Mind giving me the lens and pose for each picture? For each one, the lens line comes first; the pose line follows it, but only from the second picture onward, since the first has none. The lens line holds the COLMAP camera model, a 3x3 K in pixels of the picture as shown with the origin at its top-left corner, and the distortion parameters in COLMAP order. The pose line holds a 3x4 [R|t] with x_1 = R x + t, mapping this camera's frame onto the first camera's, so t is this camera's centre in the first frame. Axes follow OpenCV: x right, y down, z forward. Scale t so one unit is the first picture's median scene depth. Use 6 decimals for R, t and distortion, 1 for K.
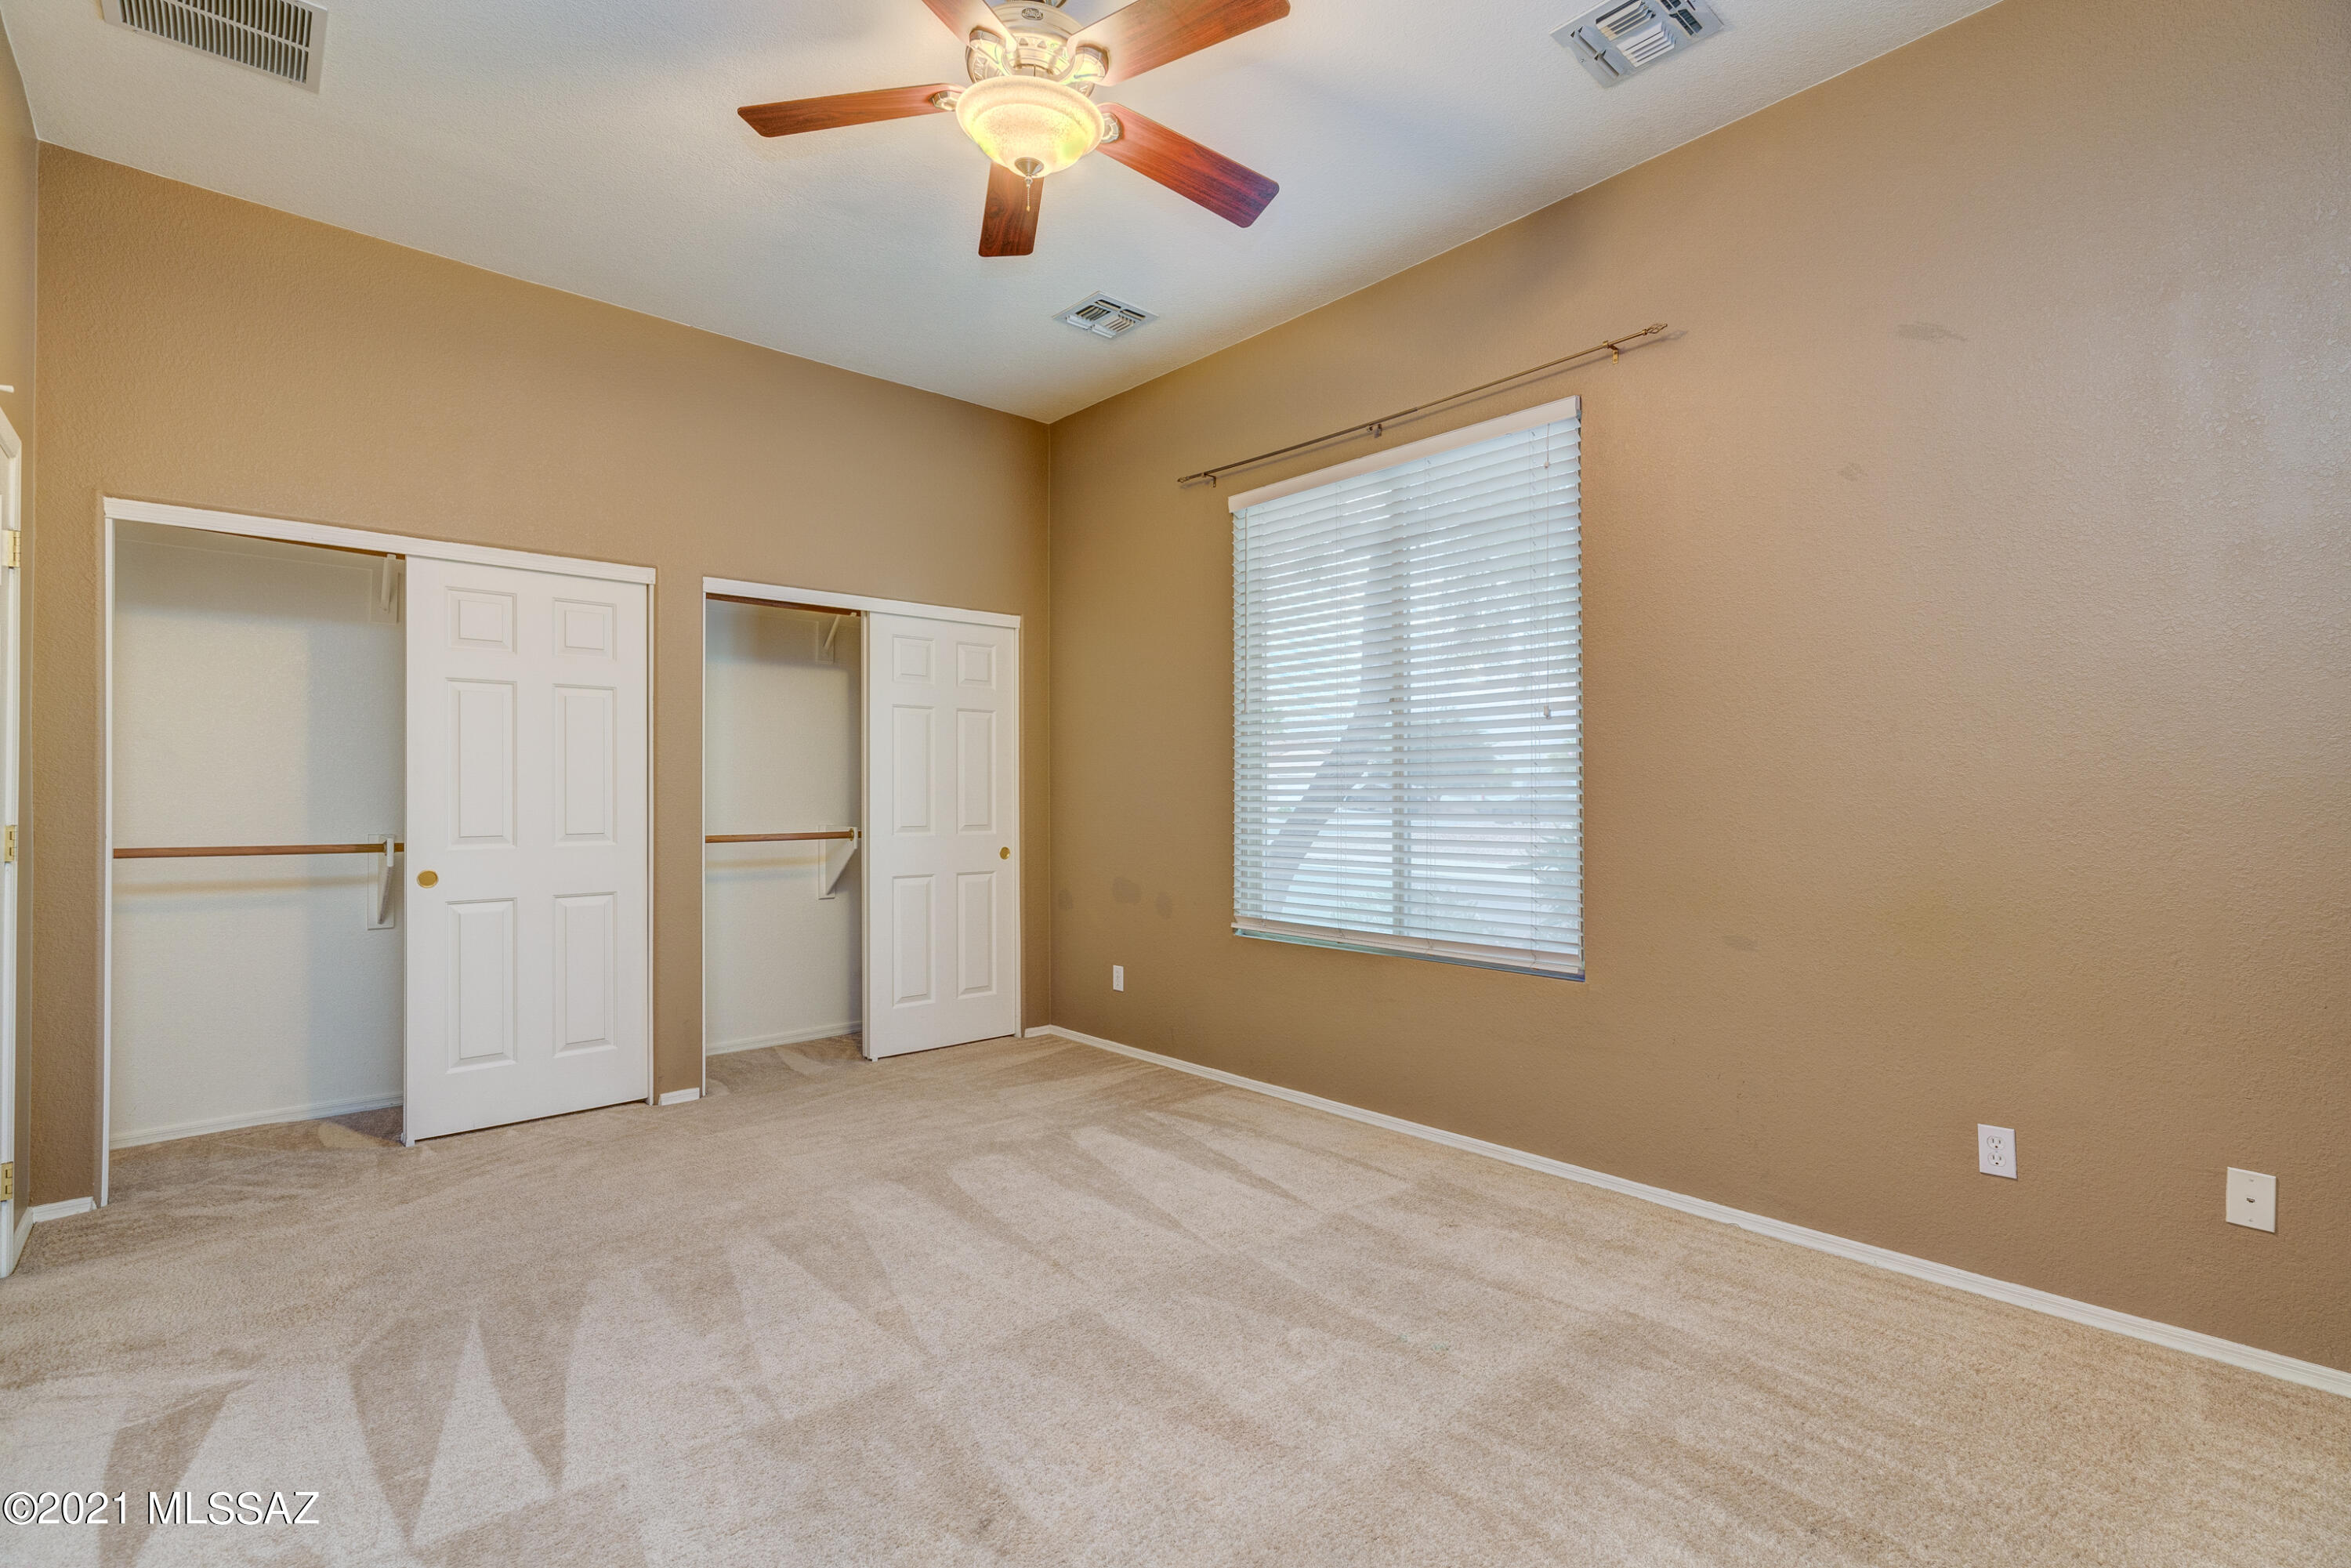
lens RADIAL K [[1061.1, 0, 1187.3], [0, 1061.1, 784.2], [0, 0, 1]] dist [-0.006369, 0.002614]
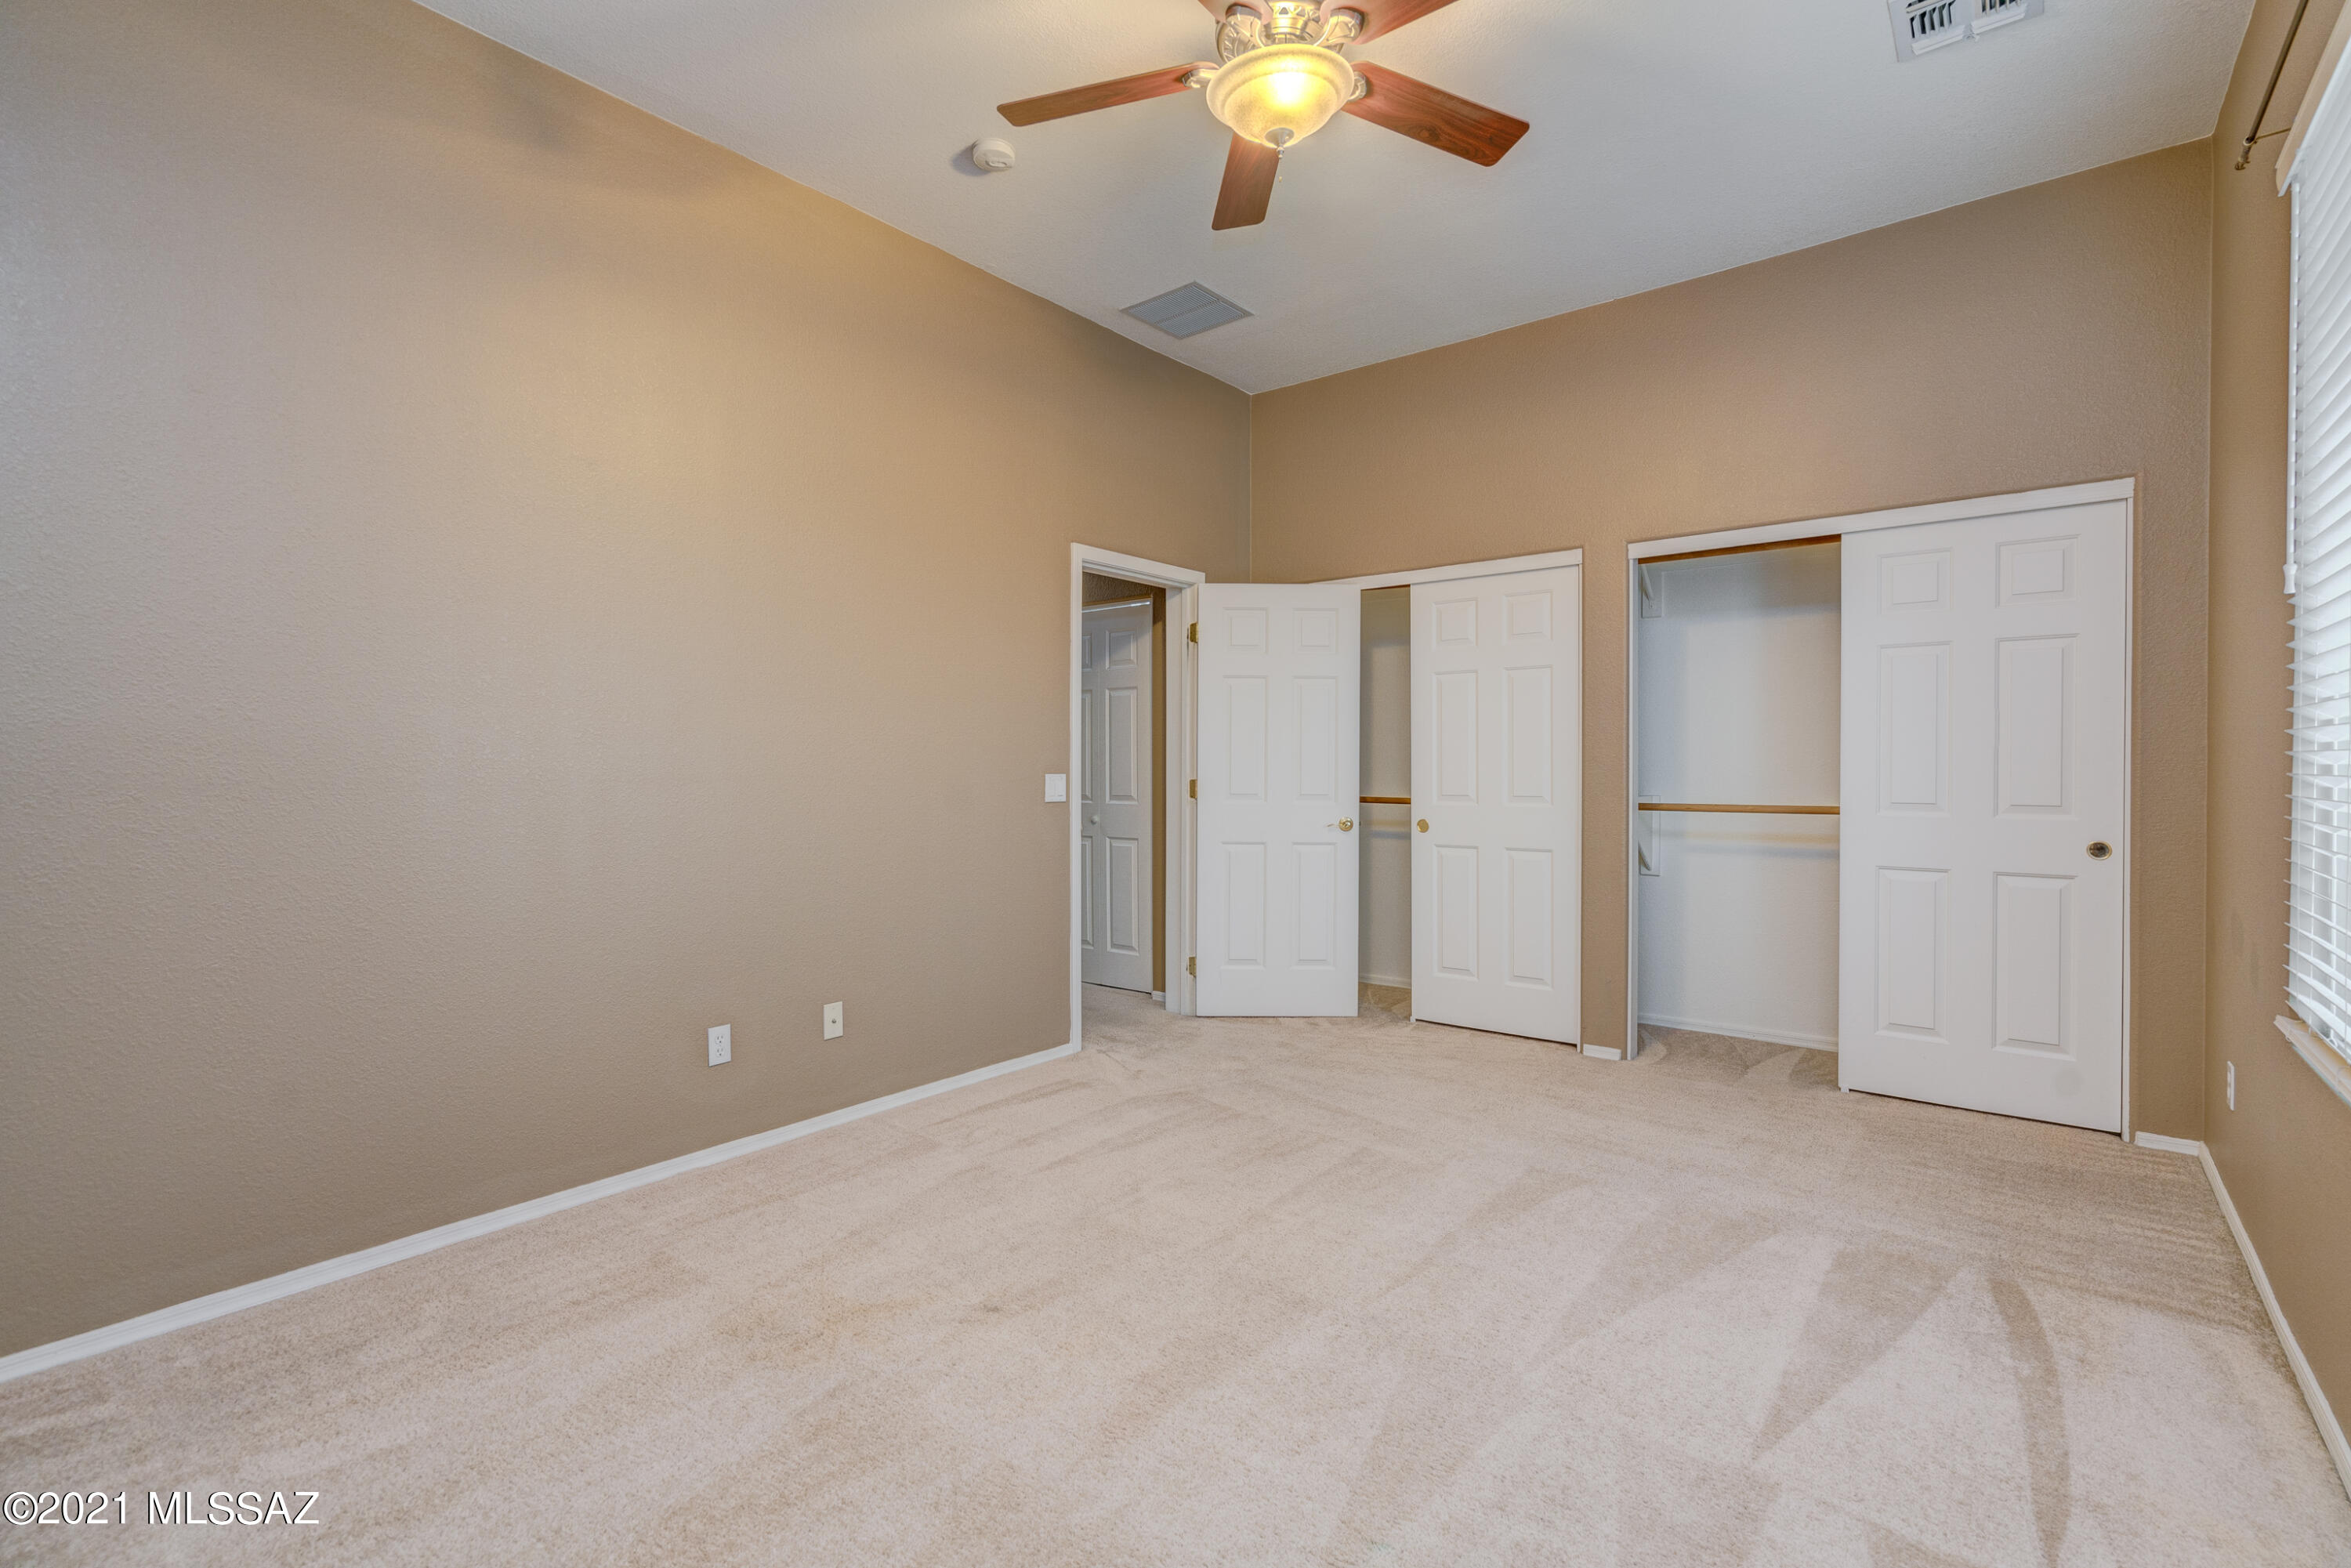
lens RADIAL K [[1061.1, 0, 1178.4], [0, 1061.1, 781.1], [0, 0, 1]] dist [-0.006369, 0.002614]
pose [[0.148811, 0.015912, -0.988738, 0.493028], [0.012780, 0.999756, 0.018013, 0.004415], [0.988783, -0.015317, 0.148571, 0.444594]]
